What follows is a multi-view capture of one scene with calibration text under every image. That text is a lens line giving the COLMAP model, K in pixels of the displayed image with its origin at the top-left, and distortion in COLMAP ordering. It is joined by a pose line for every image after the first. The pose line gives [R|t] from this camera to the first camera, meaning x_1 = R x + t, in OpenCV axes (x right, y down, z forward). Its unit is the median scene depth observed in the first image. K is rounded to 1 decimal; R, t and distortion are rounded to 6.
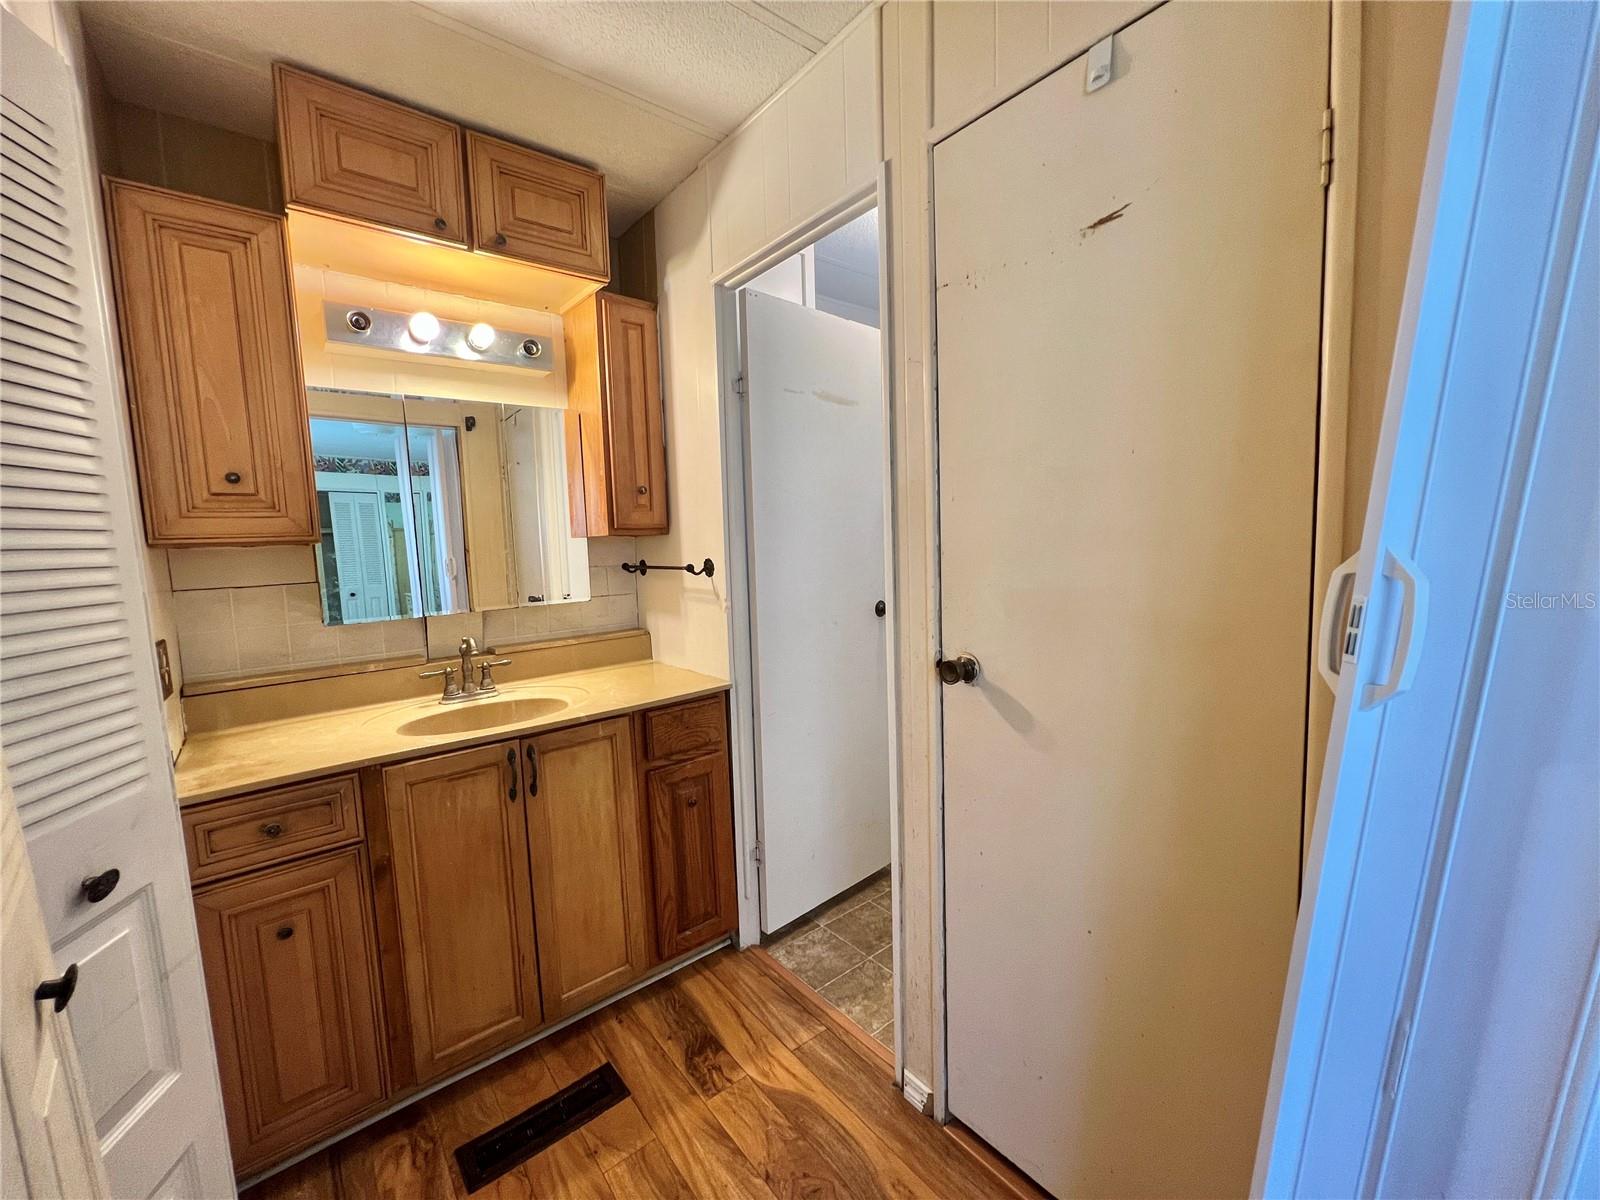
lens RADIAL K [[641.6, 0, 801.2], [0, 641.6, 610.1], [0, 0, 1]] dist [-0.003673, 0.000129]
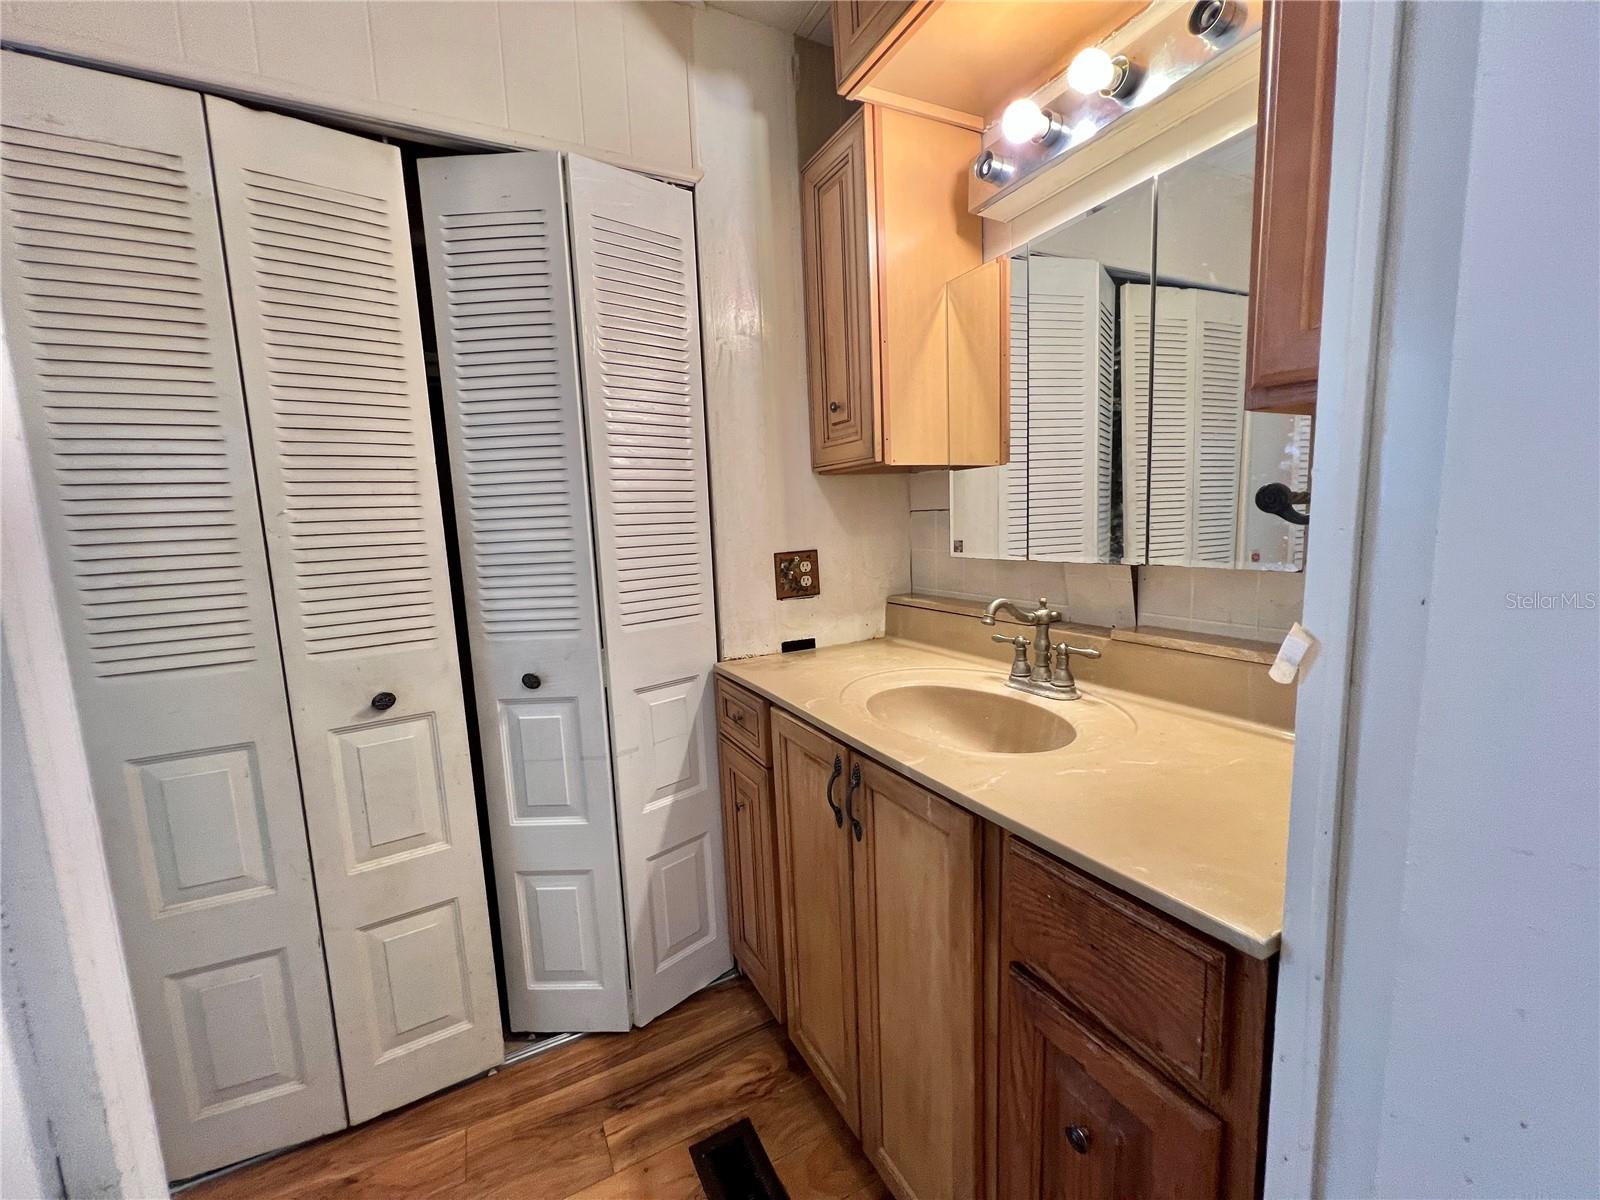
lens RADIAL K [[641.6, 0, 796.3], [0, 641.6, 595.6], [0, 0, 1]] dist [-0.003673, 0.000129]
pose [[-0.199554, 0.166118, -0.965703, 0.204414], [-0.051352, 0.982398, 0.179601, -0.079196], [0.978540, 0.085430, -0.187511, 1.040611]]
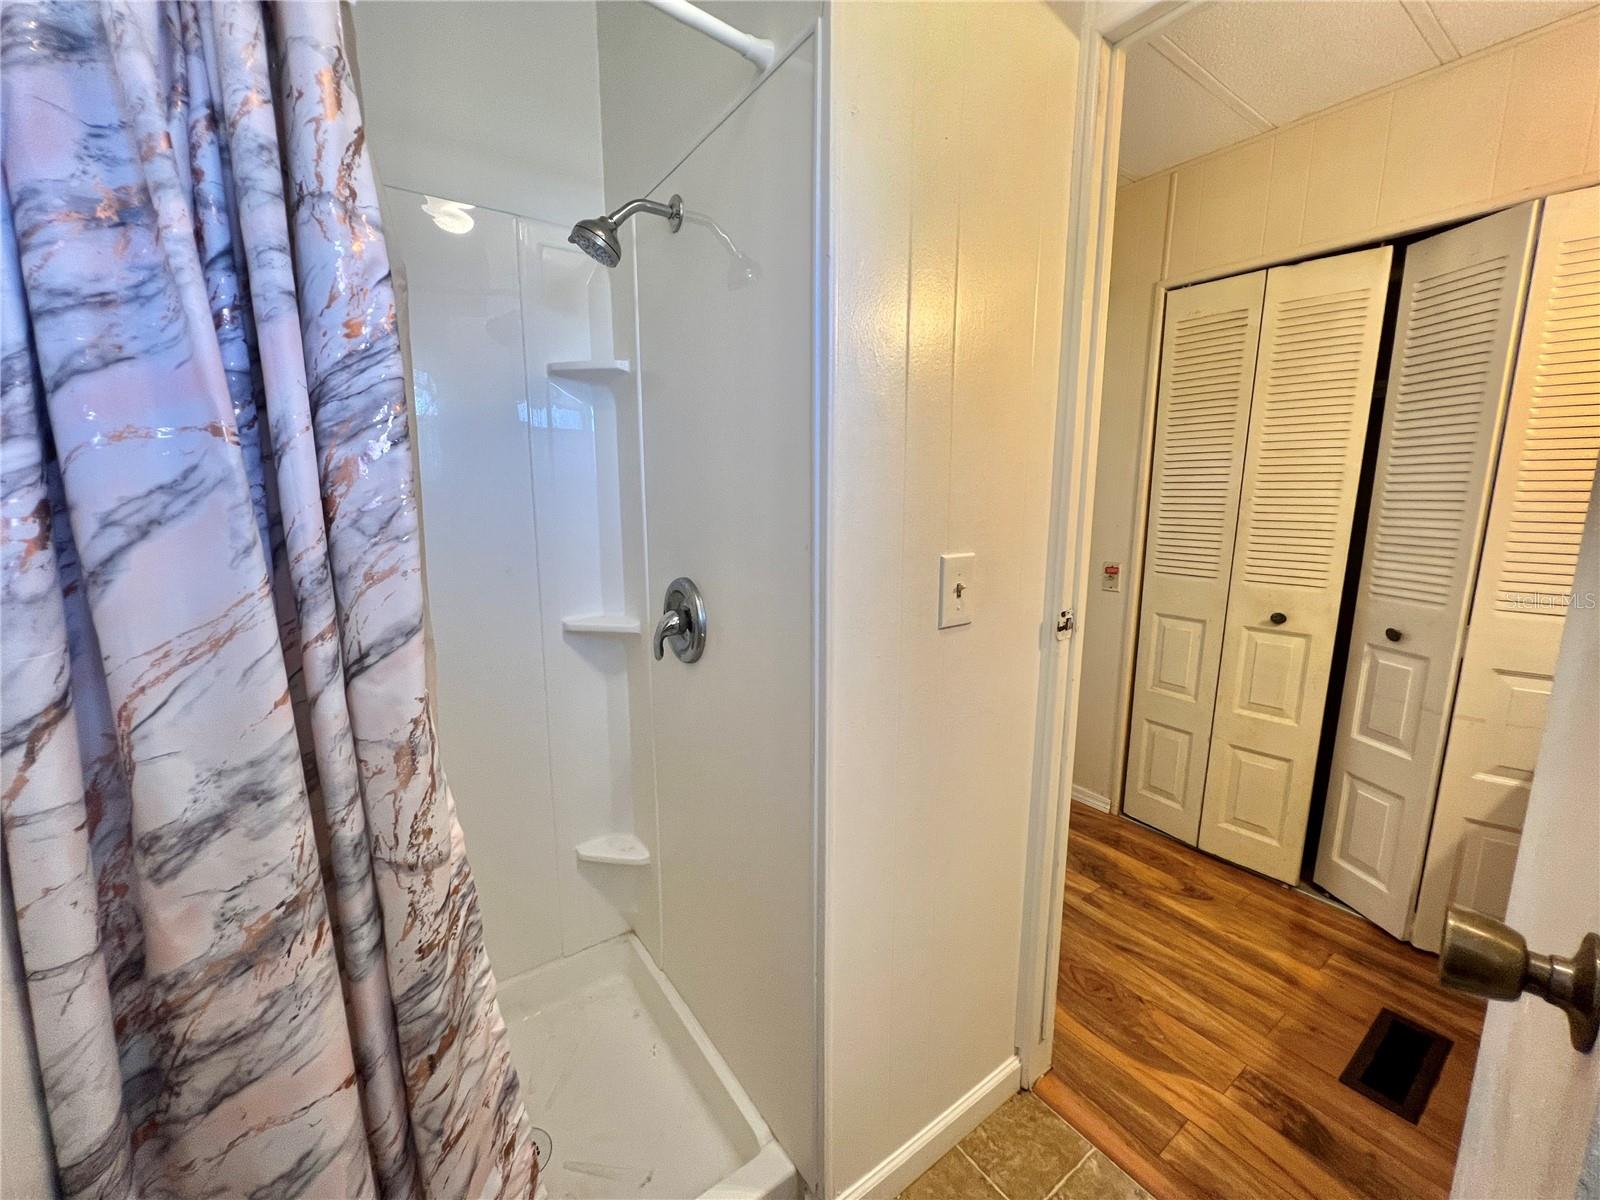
lens RADIAL K [[640.8, 0, 789.6], [0, 640.8, 599.3], [0, 0, 1]] dist [-0.003922, 0.000896]
pose [[-0.994980, 0.017591, 0.098518, 0.439459], [0.042377, 0.965875, 0.255520, -0.204123], [-0.090661, 0.258412, -0.961771, 1.823460]]
